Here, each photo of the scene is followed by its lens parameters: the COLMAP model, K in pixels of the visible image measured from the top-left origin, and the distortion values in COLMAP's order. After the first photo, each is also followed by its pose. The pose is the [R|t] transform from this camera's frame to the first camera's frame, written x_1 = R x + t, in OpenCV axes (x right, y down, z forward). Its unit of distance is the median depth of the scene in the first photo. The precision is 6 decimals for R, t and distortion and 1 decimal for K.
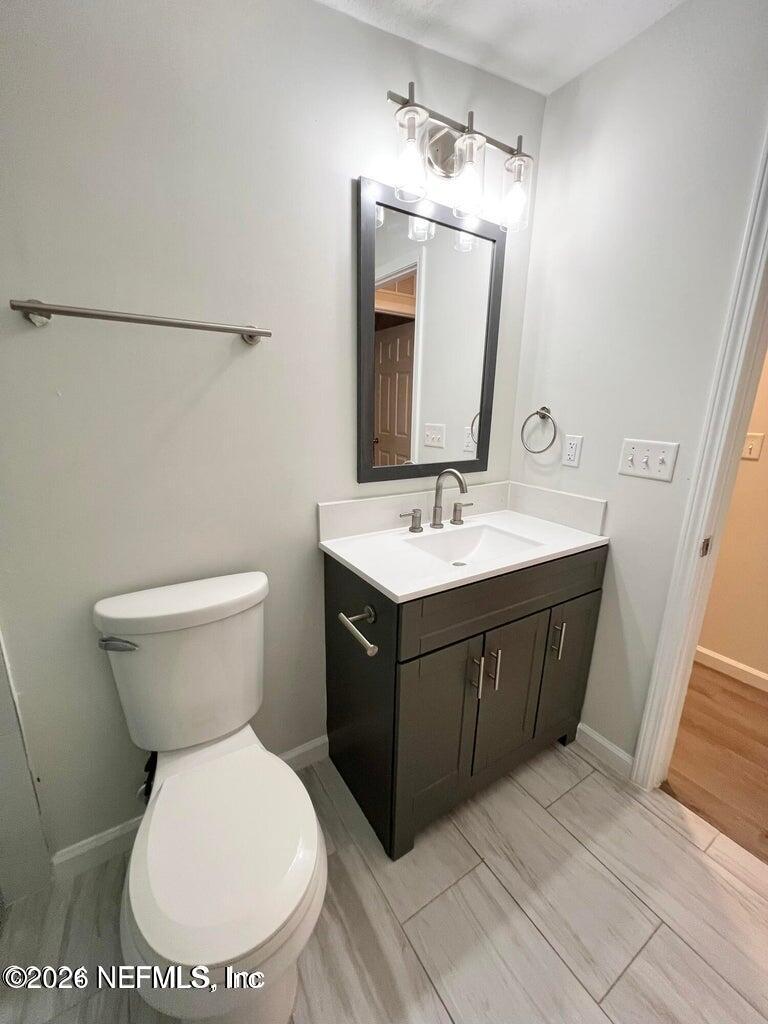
lens RADIAL K [[411.6, 0, 377.8], [0, 411.6, 509.8], [0, 0, 1]] dist [0.000969, 0.000200]
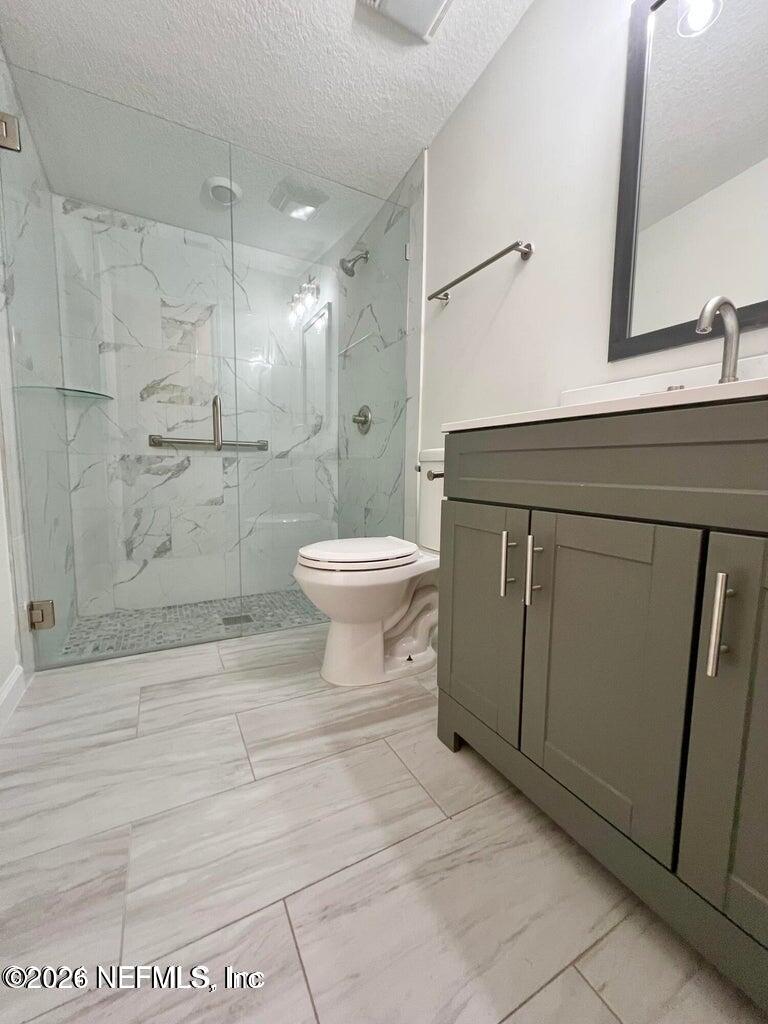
lens RADIAL K [[411.6, 0, 385.3], [0, 411.6, 508.1], [0, 0, 1]] dist [0.000969, 0.000200]
pose [[-0.062564, 0.080122, -0.994820, 1.007947], [-0.260359, 0.960948, 0.093768, 0.314181], [0.963483, 0.264877, -0.039260, 0.837299]]
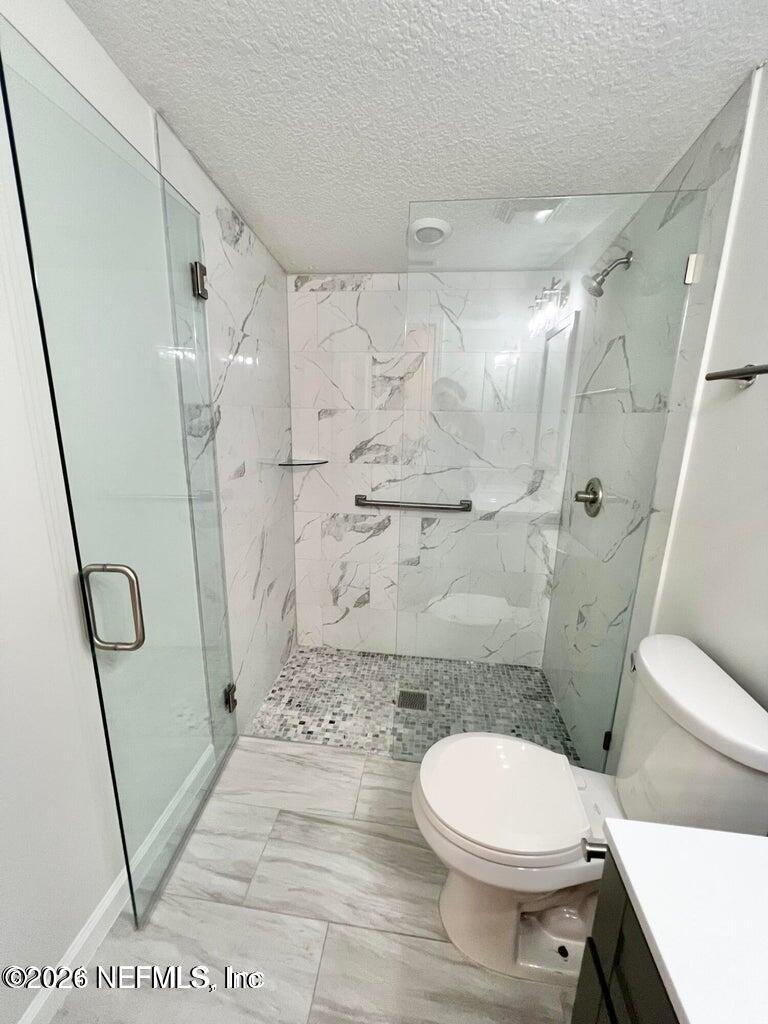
lens RADIAL K [[411.6, 0, 383.9], [0, 411.6, 511.2], [0, 0, 1]] dist [0.000969, 0.000200]
pose [[-0.632480, 0.145436, -0.760800, 0.522243], [-0.223762, 0.906031, 0.359220, -0.253675], [0.741552, 0.397438, -0.540503, 0.799891]]
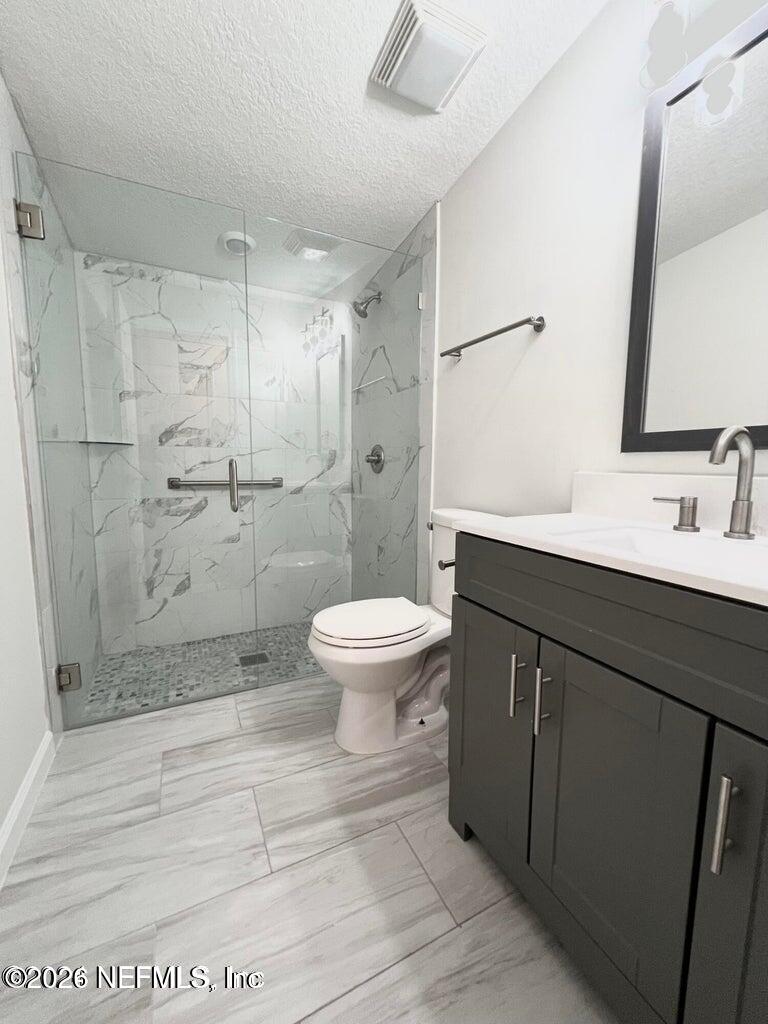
lens RADIAL K [[411.6, 0, 384.8], [0, 411.6, 509.3], [0, 0, 1]] dist [0.000969, 0.000200]
pose [[-0.097892, 0.093581, -0.990787, 1.003676], [-0.255341, 0.959880, 0.115890, 0.087045], [0.961883, 0.264334, -0.070069, 0.782542]]
